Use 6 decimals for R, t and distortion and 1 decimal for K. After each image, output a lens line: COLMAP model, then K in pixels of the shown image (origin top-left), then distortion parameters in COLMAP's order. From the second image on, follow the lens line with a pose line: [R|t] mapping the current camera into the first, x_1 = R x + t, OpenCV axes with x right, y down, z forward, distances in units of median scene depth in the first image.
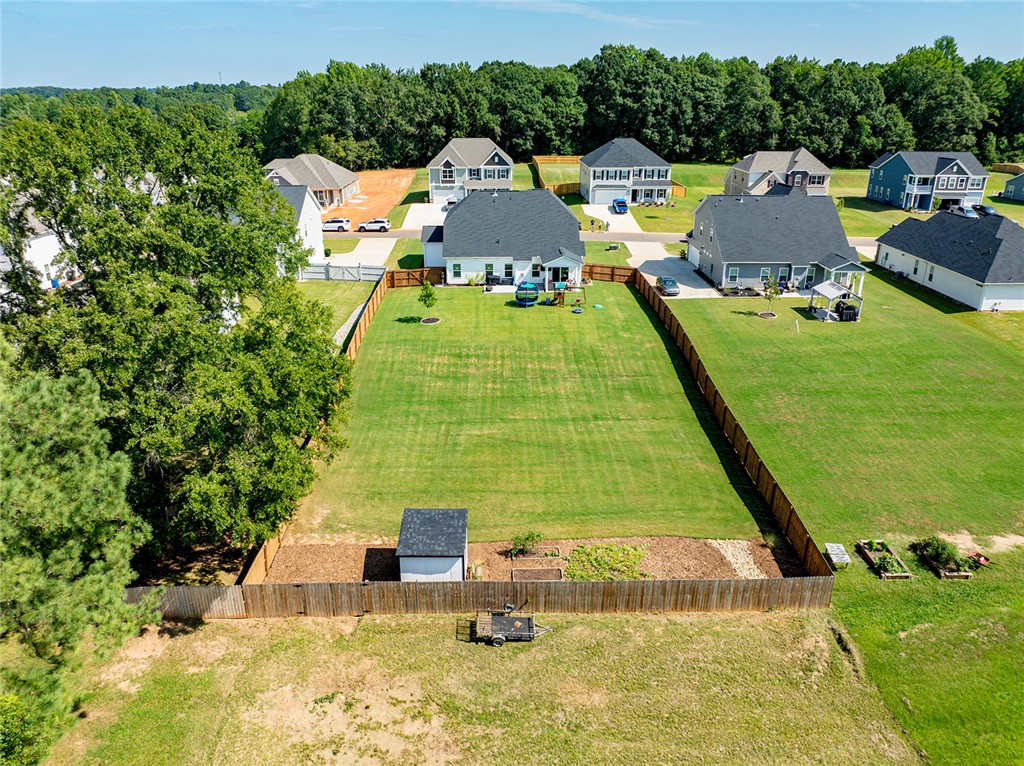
lens RADIAL K [[717.2, 0, 510.7], [0, 717.2, 386.1], [0, 0, 1]] dist [-0.033628, -0.003045]
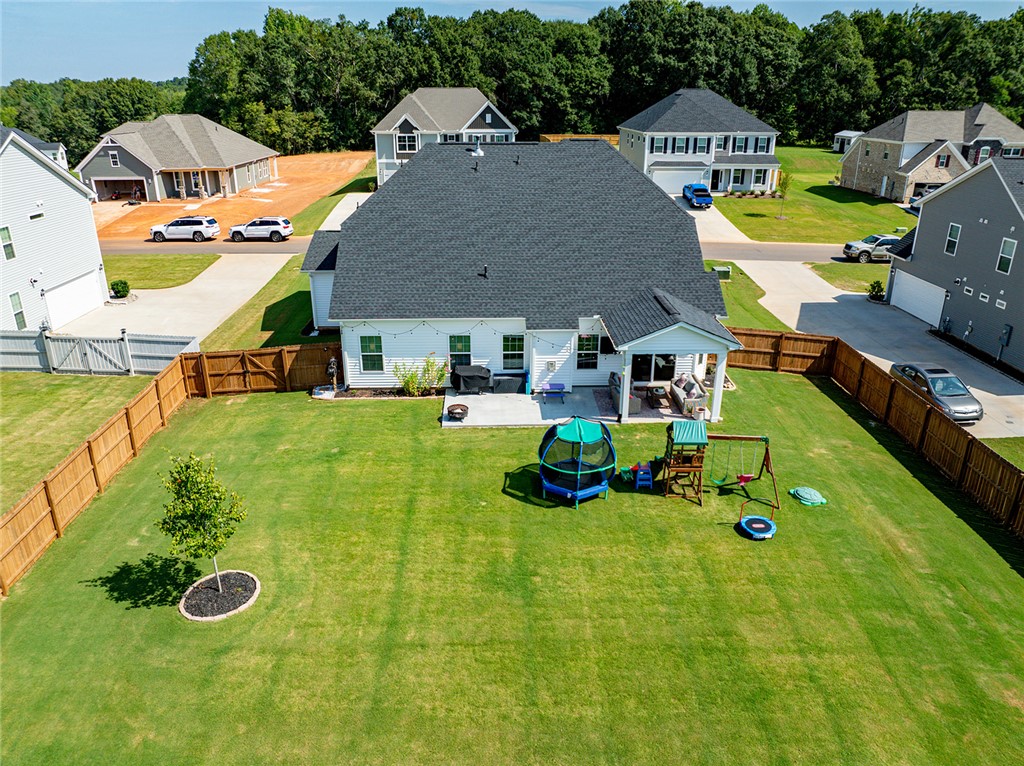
lens RADIAL K [[711.0, 0, 512.4], [0, 711.0, 386.1], [0, 0, 1]] dist [-0.041091, 0.011434]
pose [[0.999987, -0.001654, 0.004837, -0.003167], [0.001665, 0.999996, -0.002285, -0.090408], [-0.004833, 0.002293, 0.999986, 0.401692]]
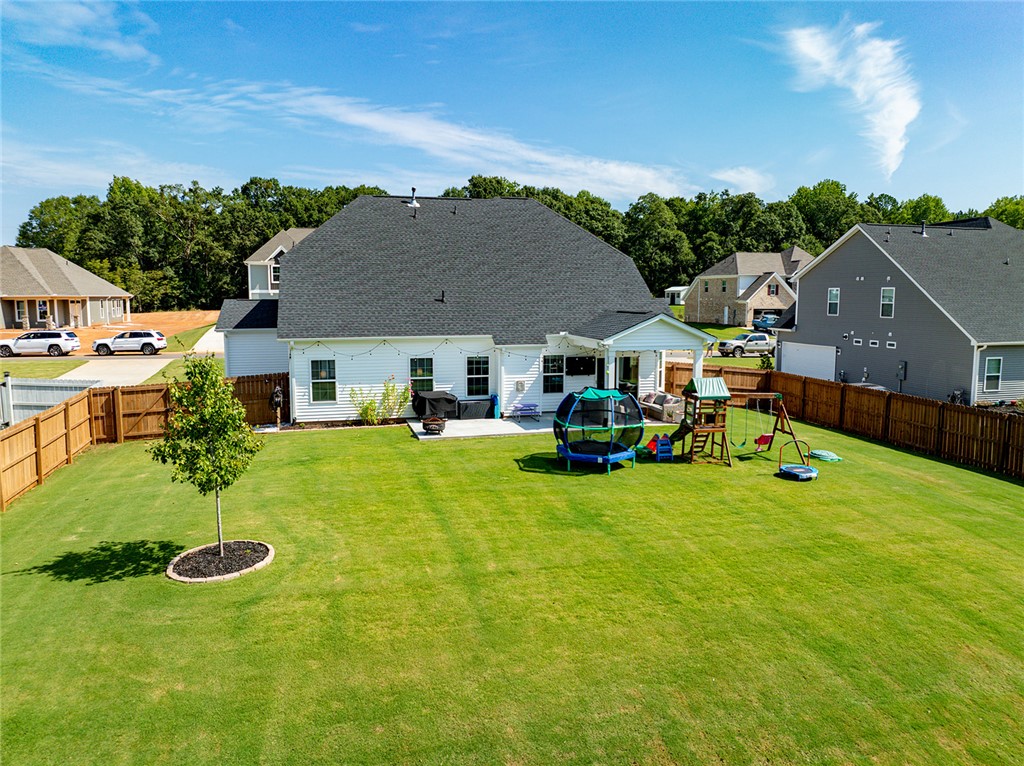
lens RADIAL K [[711.5, 0, 508.3], [0, 711.5, 395.5], [0, 0, 1]] dist [-0.034572, 0.005324]
pose [[0.973272, -0.032757, 0.227306, -0.042010], [0.087881, 0.967564, -0.236849, -0.044188], [-0.212174, 0.250495, 0.944582, 0.426204]]
